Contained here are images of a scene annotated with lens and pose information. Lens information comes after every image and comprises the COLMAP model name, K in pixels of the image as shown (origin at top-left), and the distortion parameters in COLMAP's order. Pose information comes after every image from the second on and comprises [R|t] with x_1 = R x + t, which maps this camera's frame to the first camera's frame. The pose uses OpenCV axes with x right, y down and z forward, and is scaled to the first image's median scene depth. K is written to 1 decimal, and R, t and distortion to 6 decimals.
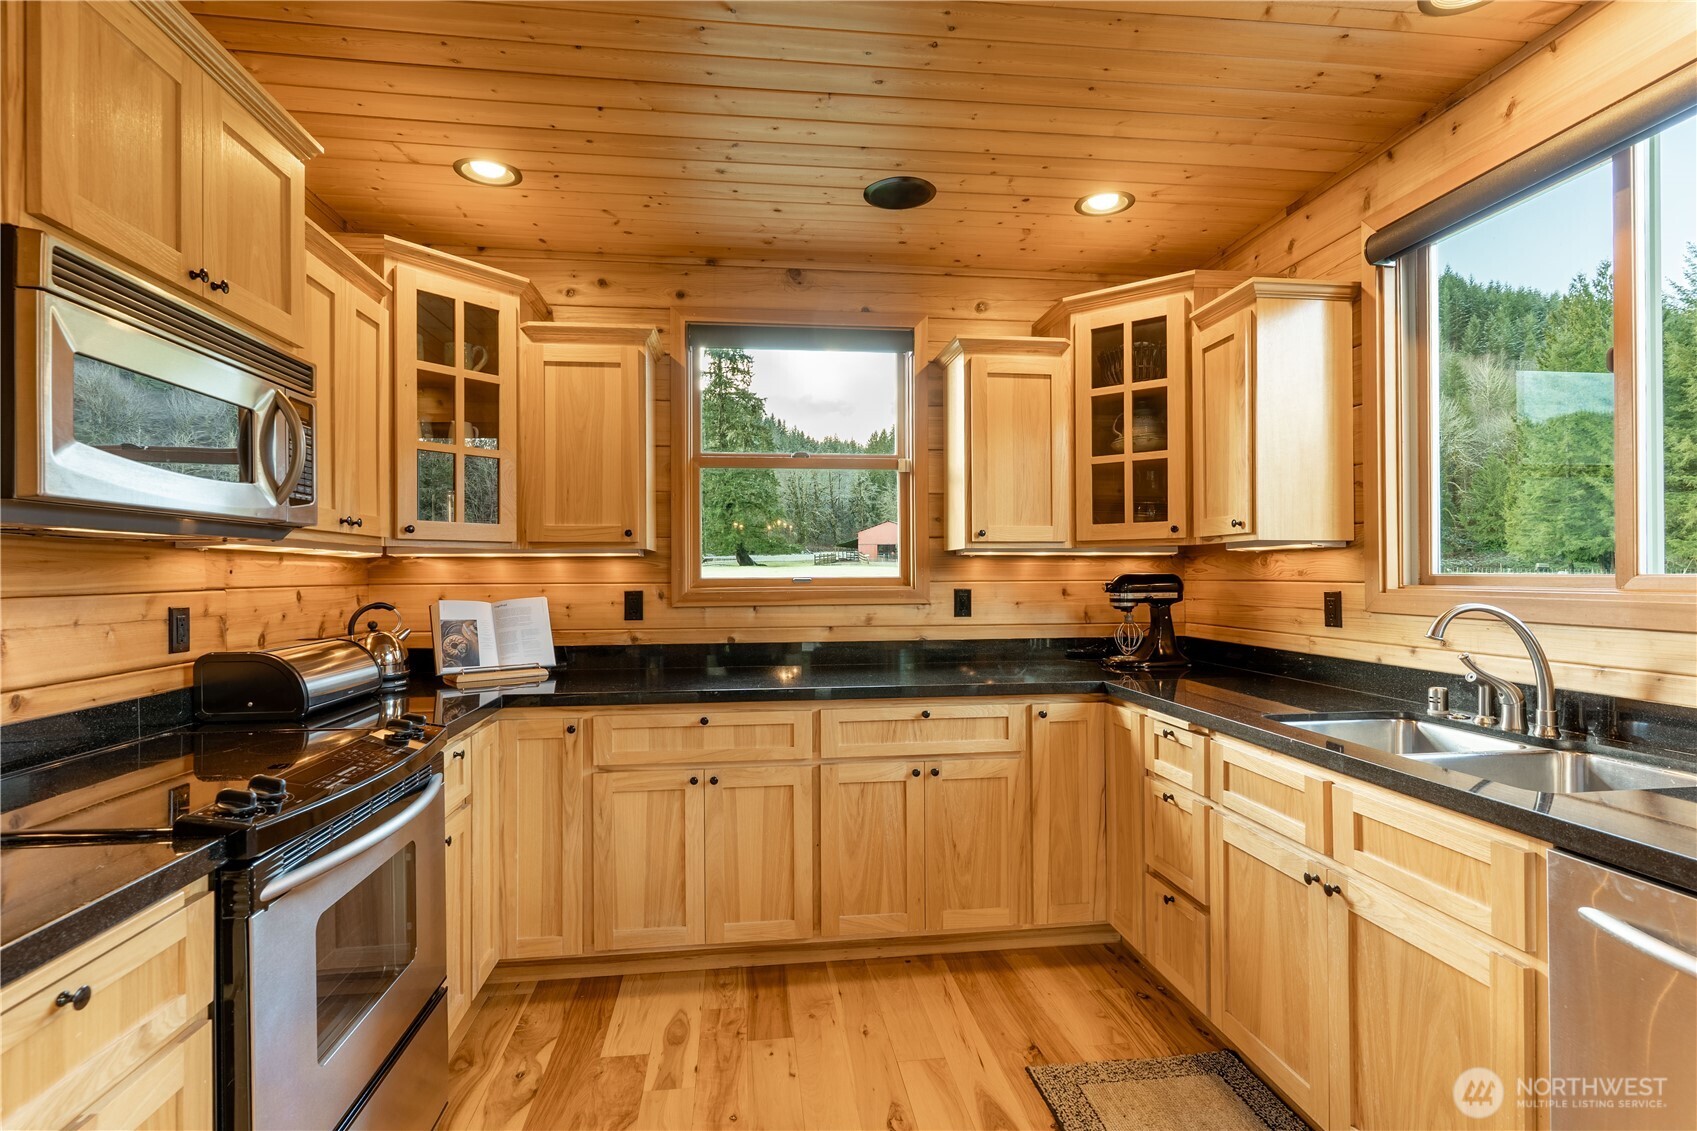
lens RADIAL K [[819.0, 0, 844.2], [0, 819.0, 569.6], [0, 0, 1]] dist [-0.000614, 0.000000]
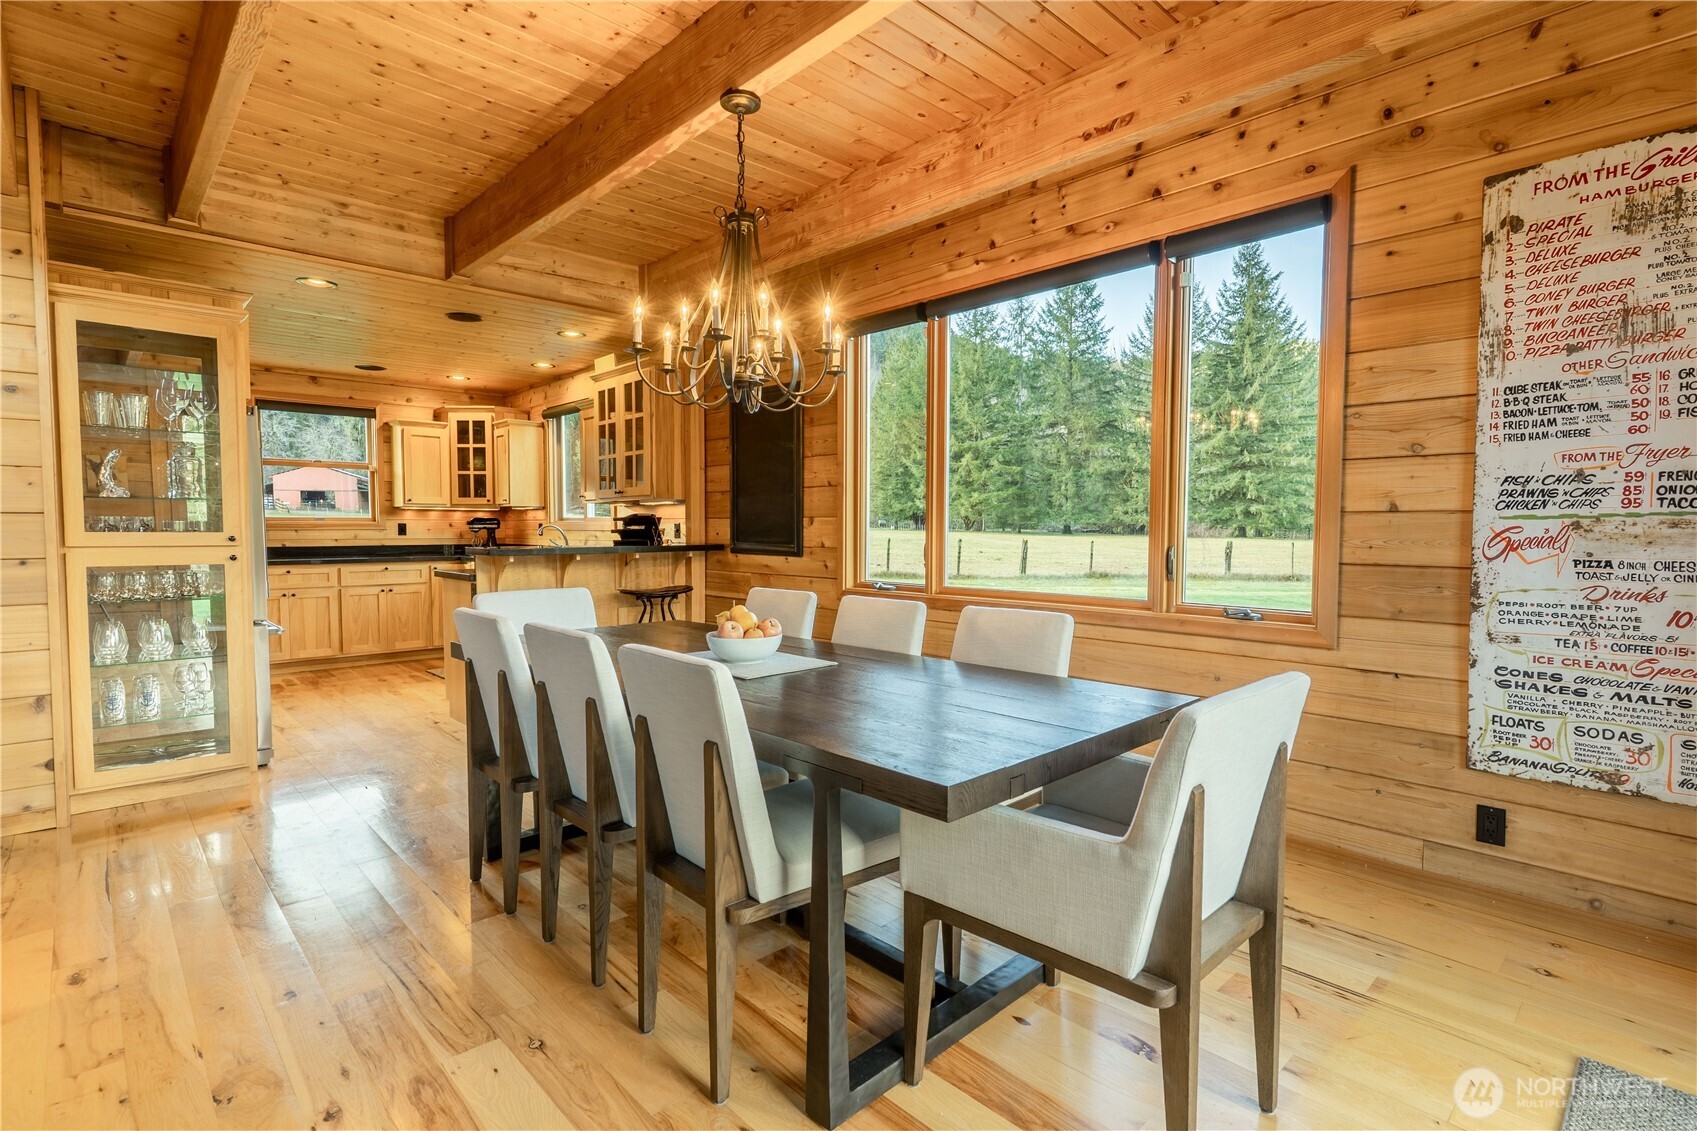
lens RADIAL K [[819.0, 0, 837.8], [0, 819.0, 568.8], [0, 0, 1]] dist [-0.000614, 0.000000]
pose [[0.811499, -0.023498, 0.583882, -0.232281], [-0.009538, 0.998525, 0.053442, 0.019044], [-0.584276, -0.048937, 0.810078, -1.770396]]
